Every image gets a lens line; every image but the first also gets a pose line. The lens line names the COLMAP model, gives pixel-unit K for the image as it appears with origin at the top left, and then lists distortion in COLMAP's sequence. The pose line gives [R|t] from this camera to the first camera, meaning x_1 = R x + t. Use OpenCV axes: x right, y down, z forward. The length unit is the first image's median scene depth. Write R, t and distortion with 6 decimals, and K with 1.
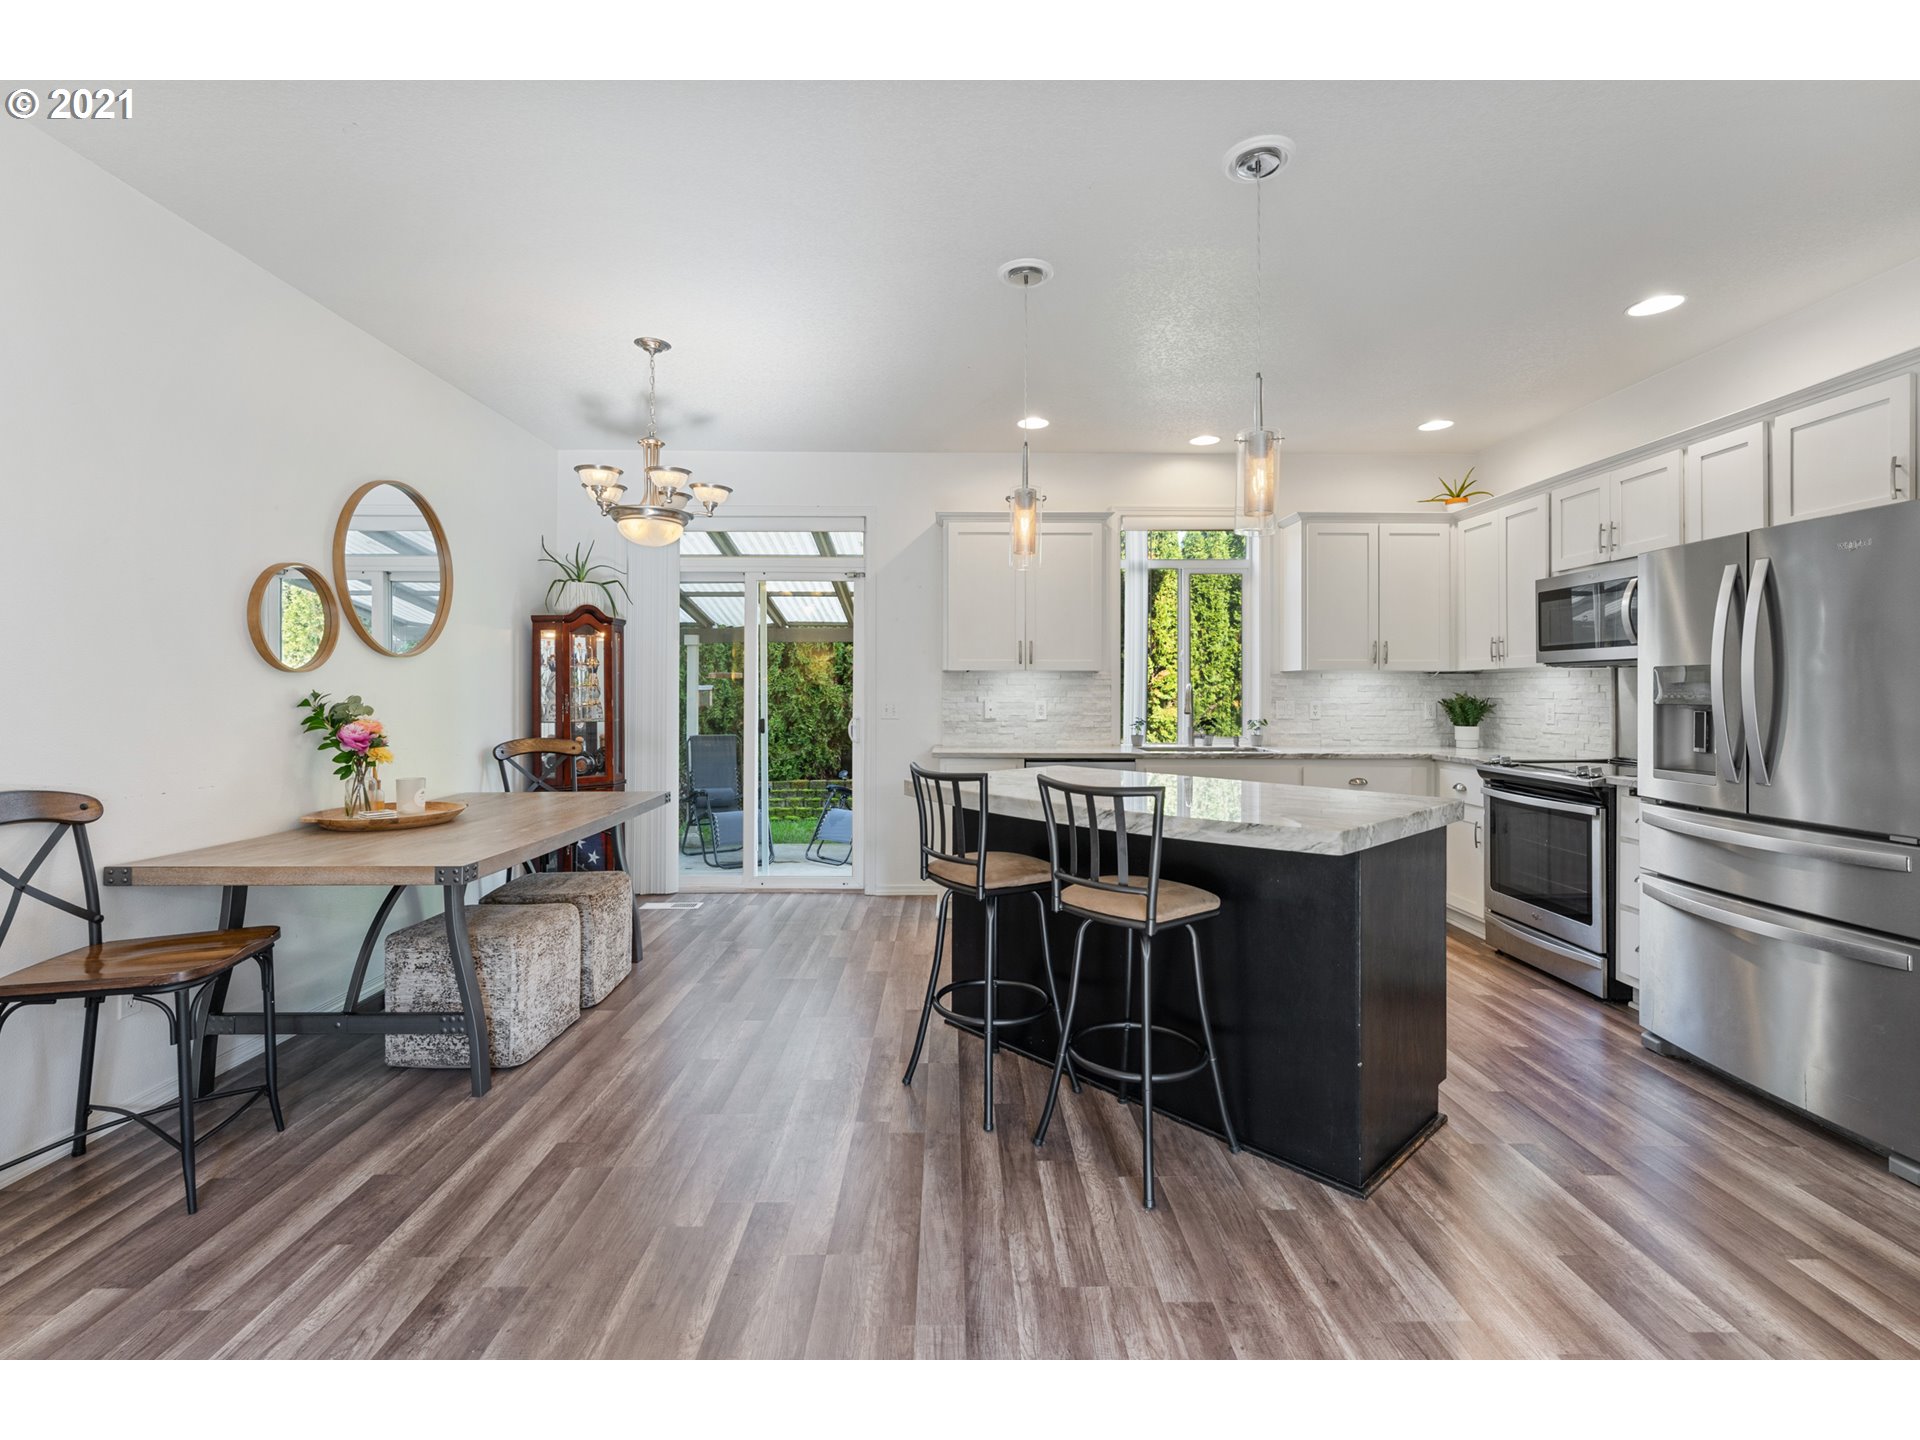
lens RADIAL K [[876.0, 0, 954.1], [0, 876.0, 689.3], [0, 0, 1]] dist [0.001654, -0.000340]
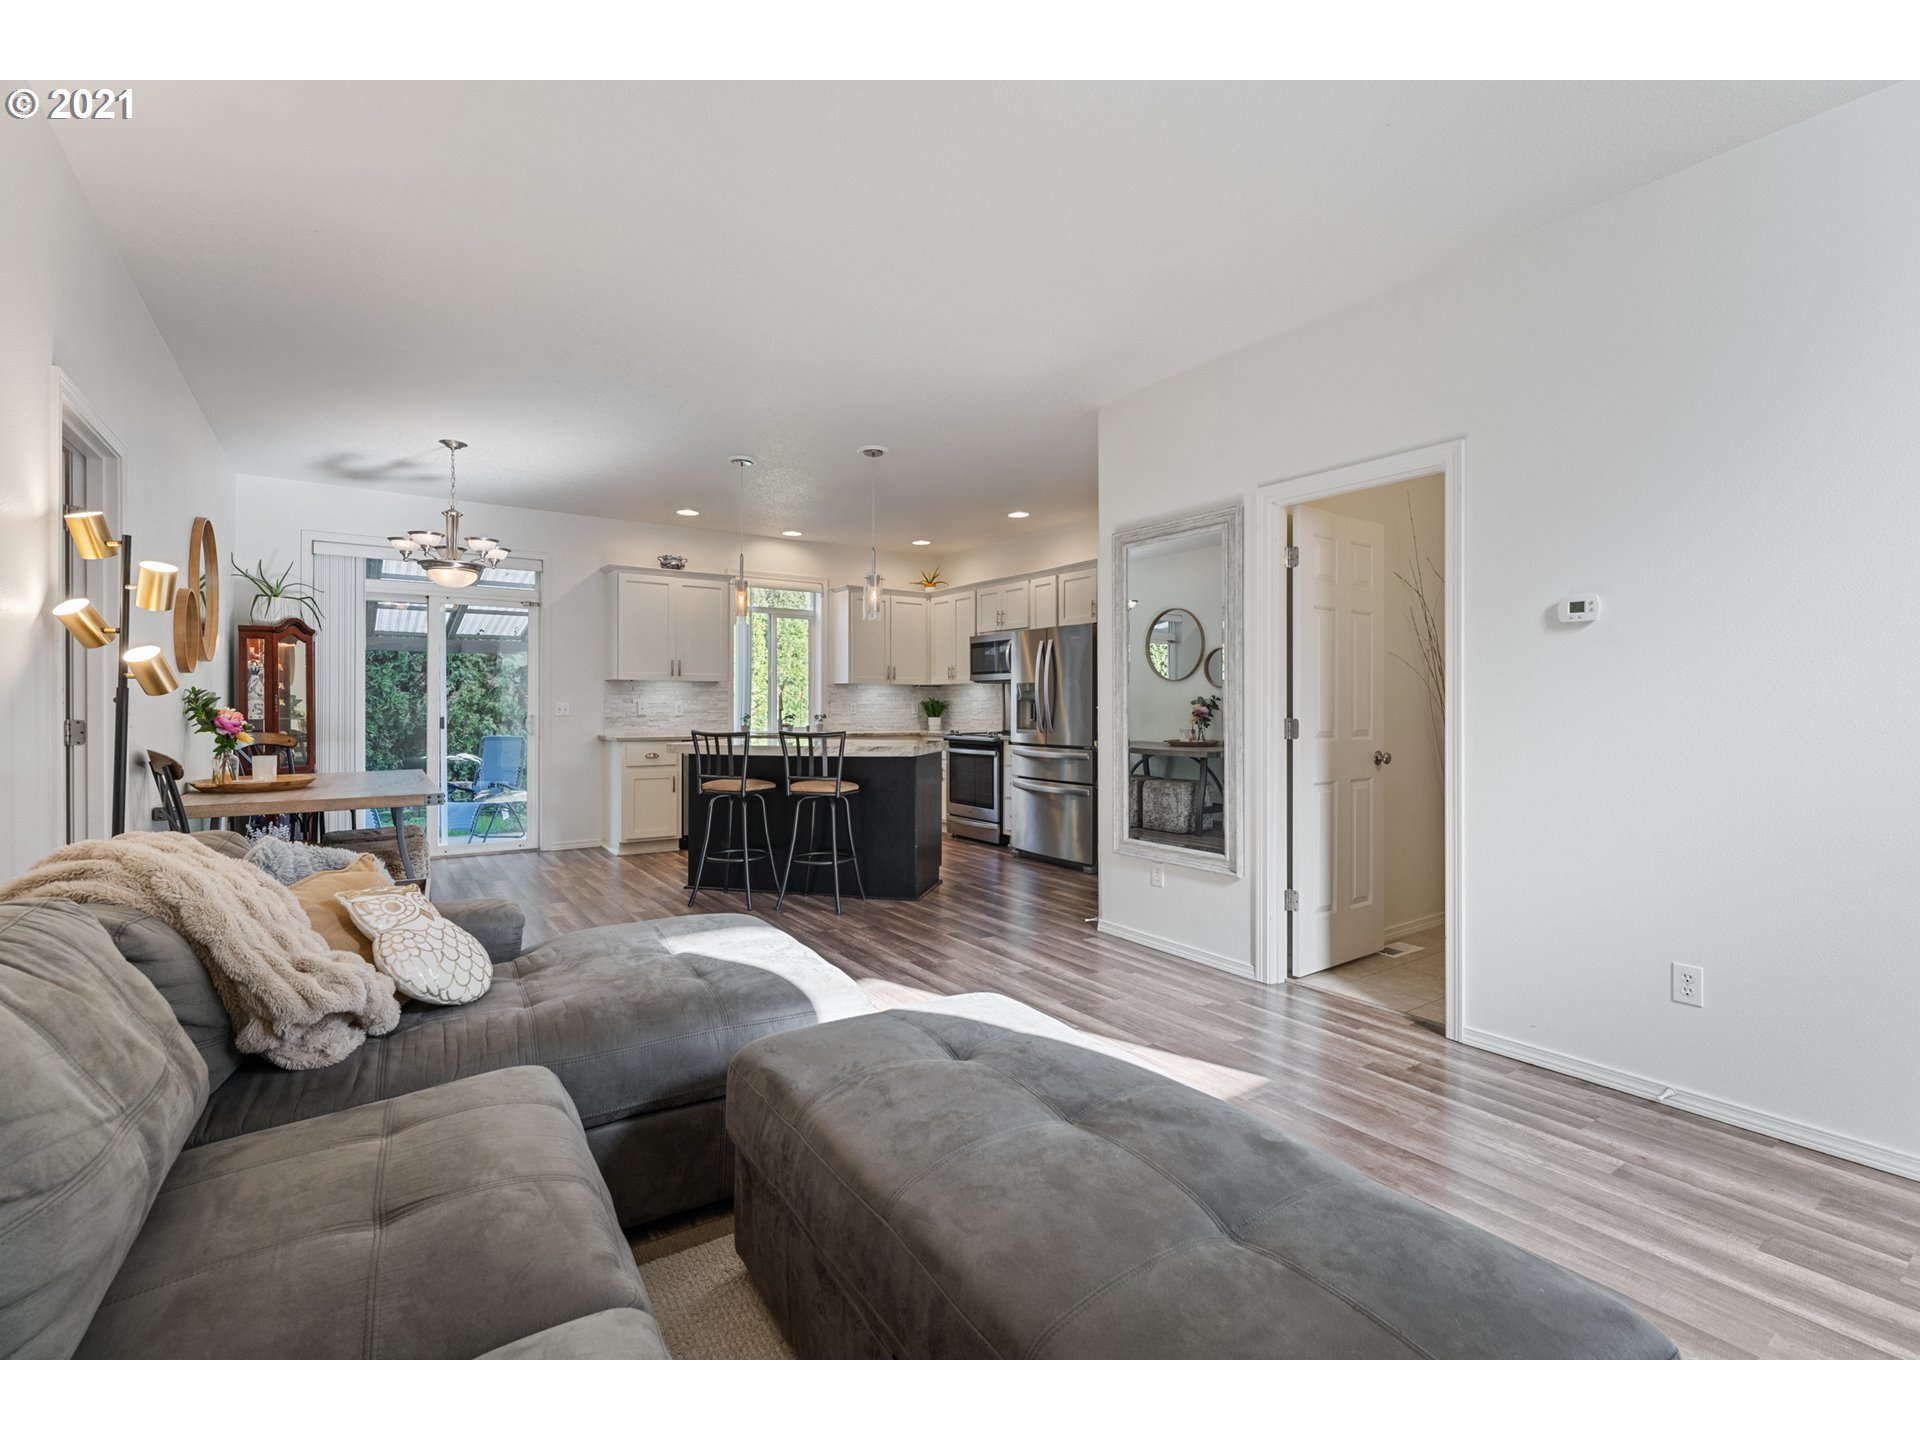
lens RADIAL K [[876.0, 0, 954.1], [0, 876.0, 689.3], [0, 0, 1]] dist [0.001654, -0.000340]
pose [[0.833139, 0.010034, 0.552973, -0.411883], [-0.001795, 0.999879, -0.015438, 0.017491], [-0.553061, 0.011870, 0.833056, -0.558396]]
